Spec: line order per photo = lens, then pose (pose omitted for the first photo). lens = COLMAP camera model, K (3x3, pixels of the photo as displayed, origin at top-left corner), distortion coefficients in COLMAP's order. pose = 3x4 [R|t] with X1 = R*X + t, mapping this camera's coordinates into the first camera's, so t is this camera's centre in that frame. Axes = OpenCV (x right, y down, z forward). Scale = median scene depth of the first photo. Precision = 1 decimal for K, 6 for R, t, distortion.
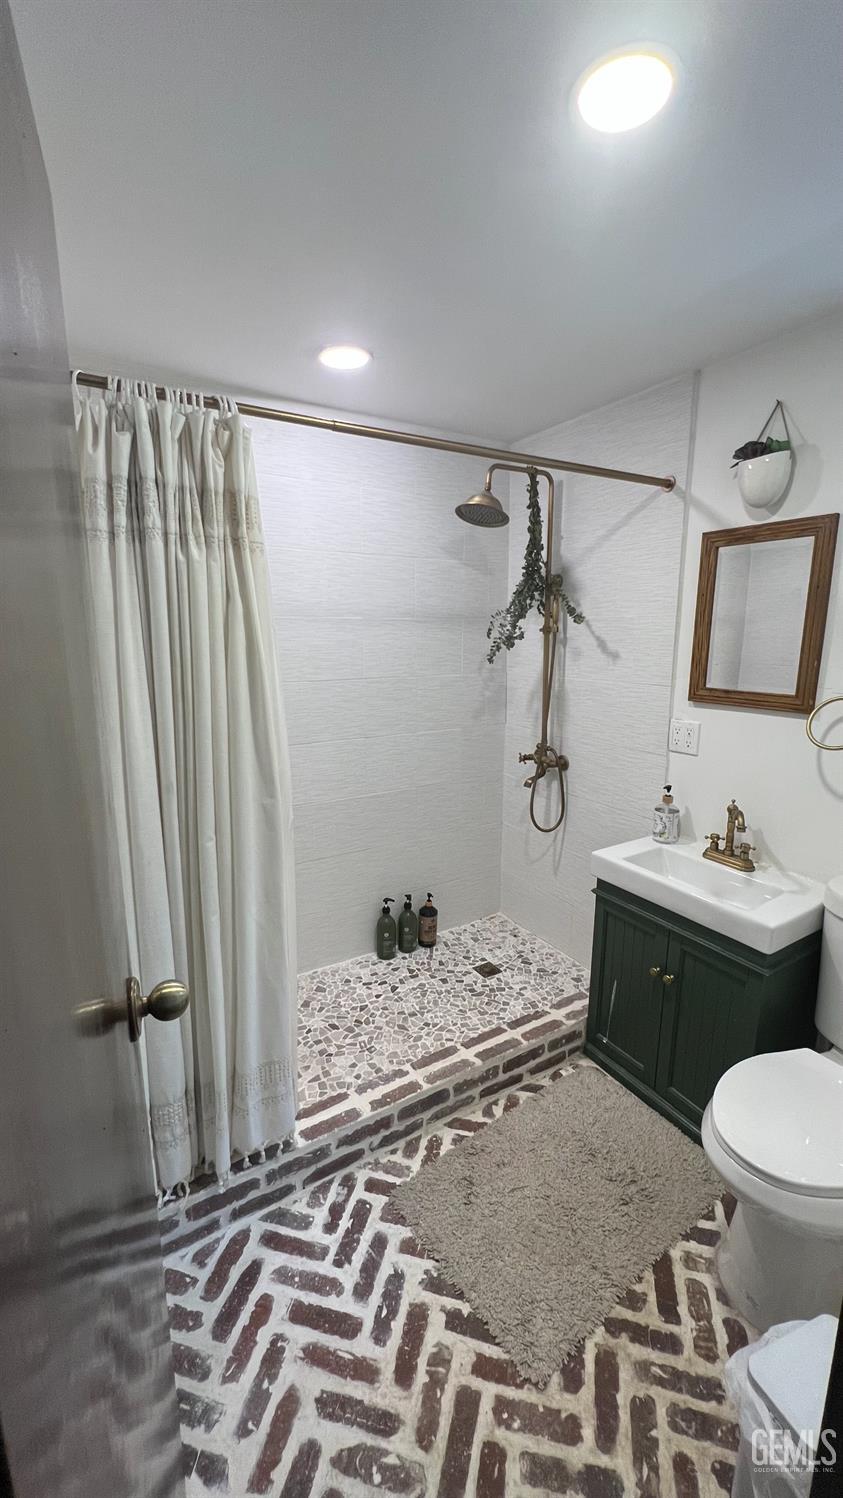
lens RADIAL K [[597.9, 0, 422.7], [0, 597.9, 749.4], [0, 0, 1]] dist [-0.002410, 0.000508]
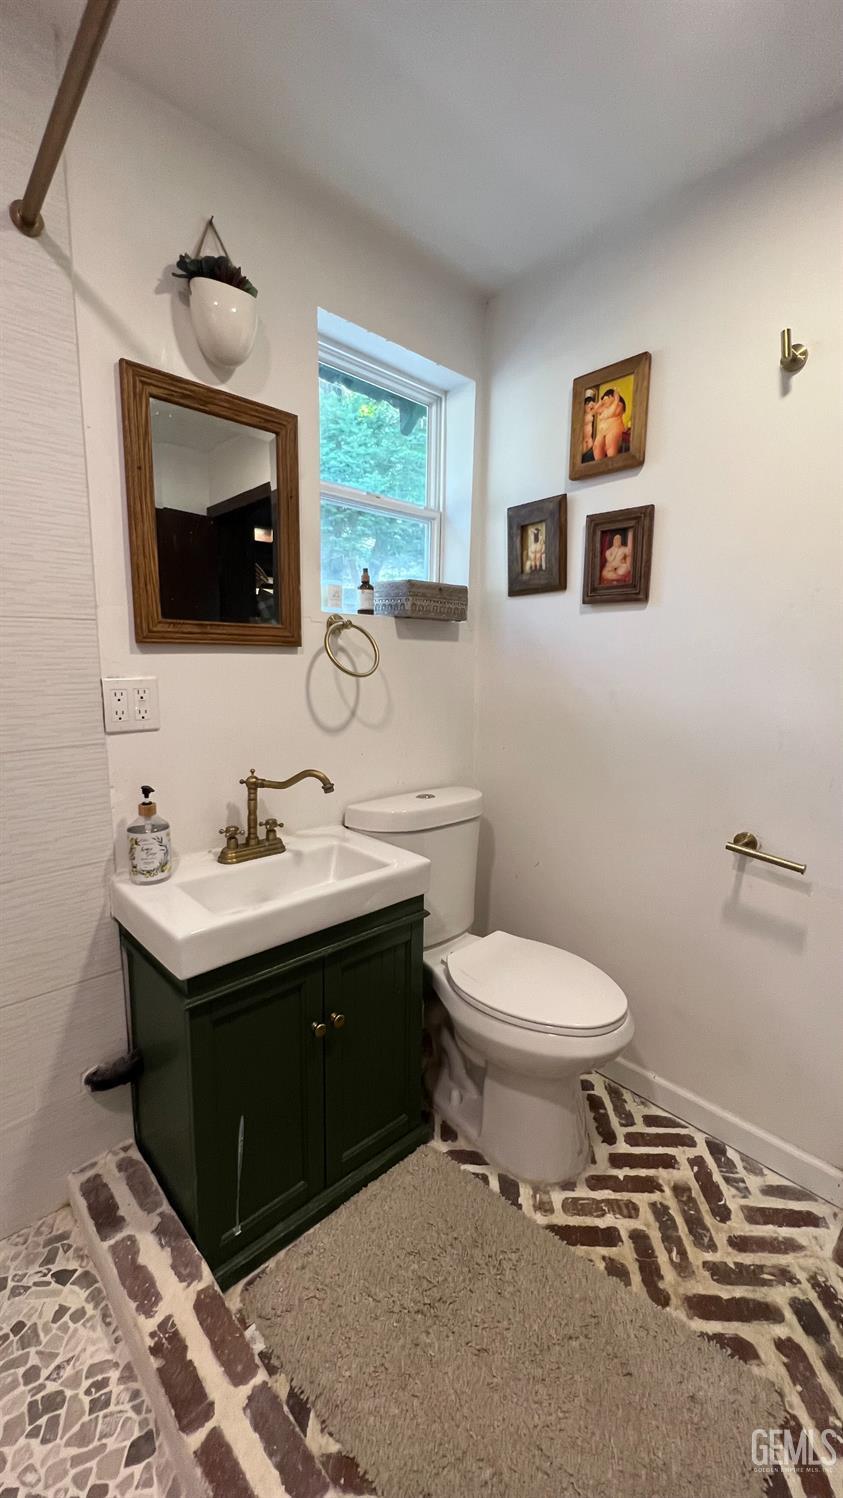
lens RADIAL K [[597.9, 0, 422.7], [0, 597.9, 749.4], [0, 0, 1]] dist [-0.002410, 0.000508]
pose [[-0.210273, -0.152910, 0.965611, -0.223425], [0.177285, 0.965353, 0.191476, -0.041660], [-0.961434, 0.211451, -0.175879, 0.849776]]
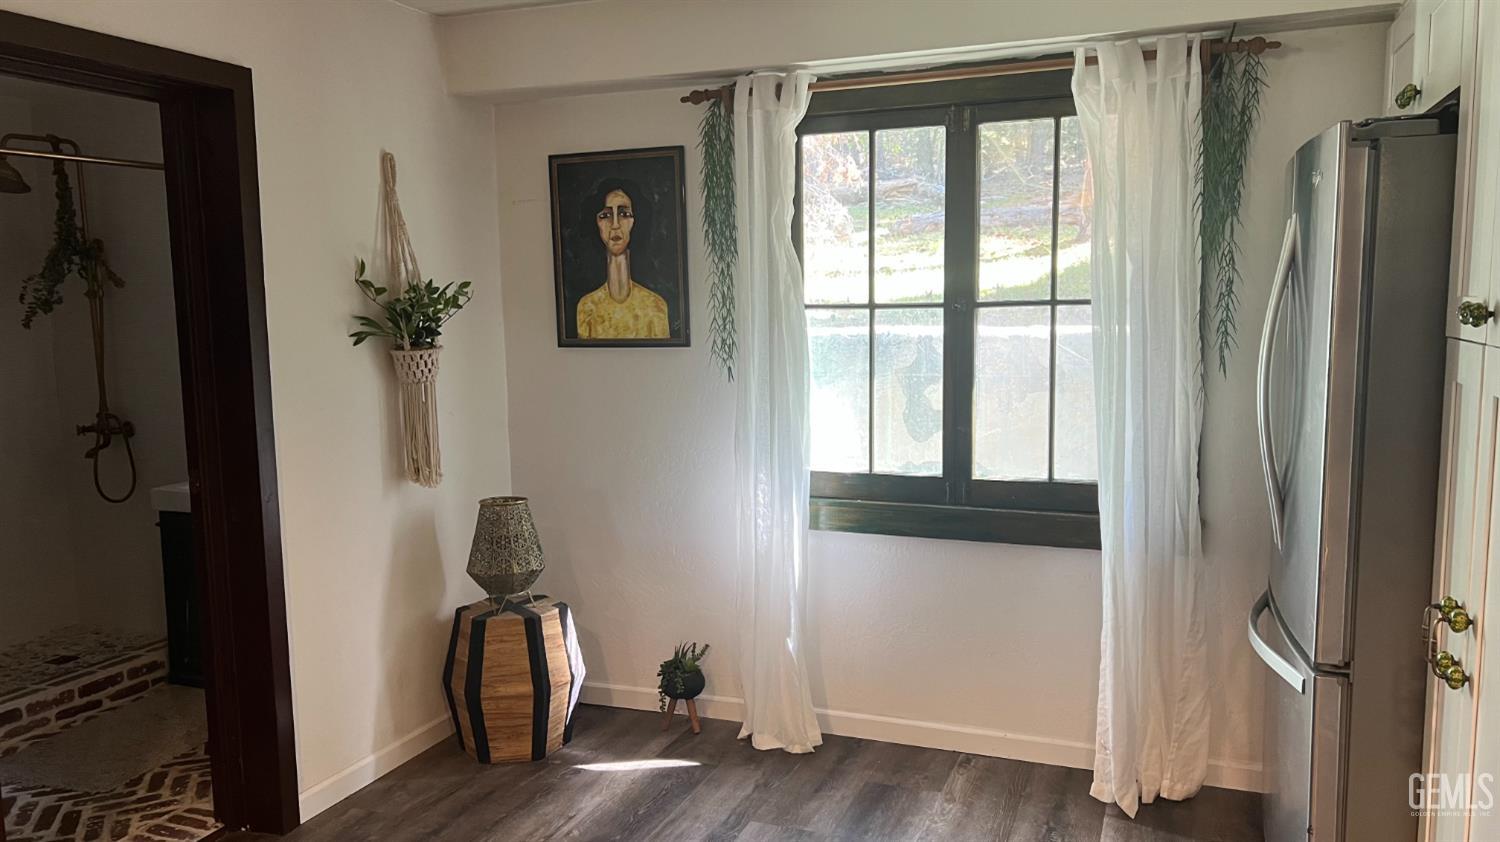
lens RADIAL K [[1145.6, 0, 750.0], [0, 1145.6, 421.0], [0, 0, 1]] dist [0.012883, 0.003598]
pose [[0.795275, -0.085627, 0.600171, -0.105581], [0.135656, 0.990007, -0.038510, 0.279712], [-0.590876, 0.112043, 0.798944, -1.393846]]
